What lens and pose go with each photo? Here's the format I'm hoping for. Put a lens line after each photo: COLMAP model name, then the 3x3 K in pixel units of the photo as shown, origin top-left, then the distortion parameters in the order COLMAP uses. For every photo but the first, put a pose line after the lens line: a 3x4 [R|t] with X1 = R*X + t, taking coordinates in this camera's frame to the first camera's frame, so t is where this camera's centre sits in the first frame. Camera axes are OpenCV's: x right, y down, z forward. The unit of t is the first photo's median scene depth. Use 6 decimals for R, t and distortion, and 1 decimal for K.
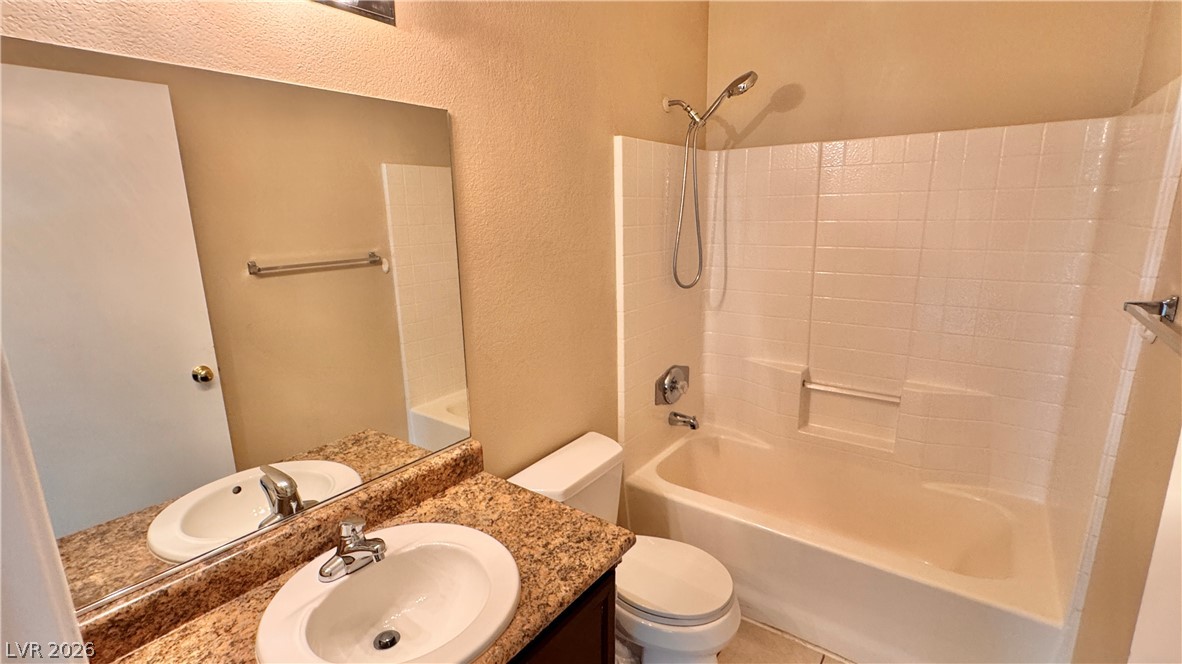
lens RADIAL K [[537.1, 0, 585.2], [0, 537.1, 330.5], [0, 0, 1]] dist [0.002474, 0.000428]
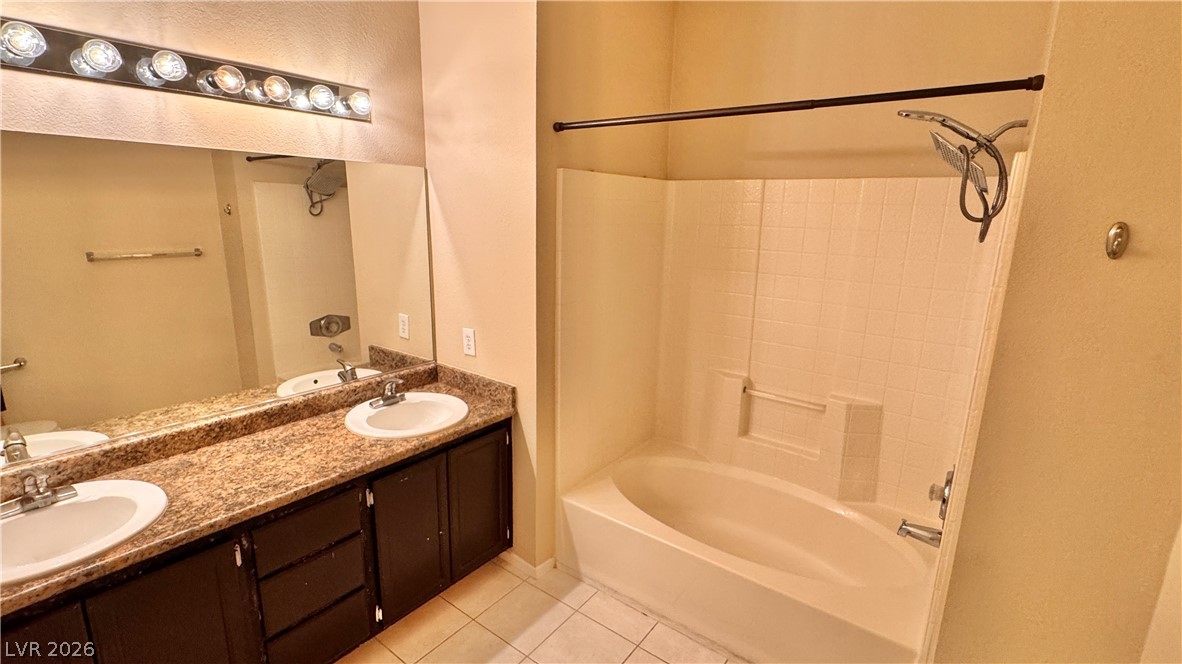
lens RADIAL K [[537.1, 0, 596.3], [0, 537.1, 328.7], [0, 0, 1]] dist [0.002474, 0.000428]
pose [[0.999100, 0.041855, 0.006893, 0.650035], [-0.041819, 0.999111, -0.005255, -0.018171], [-0.007107, 0.004962, 0.999962, -0.272399]]
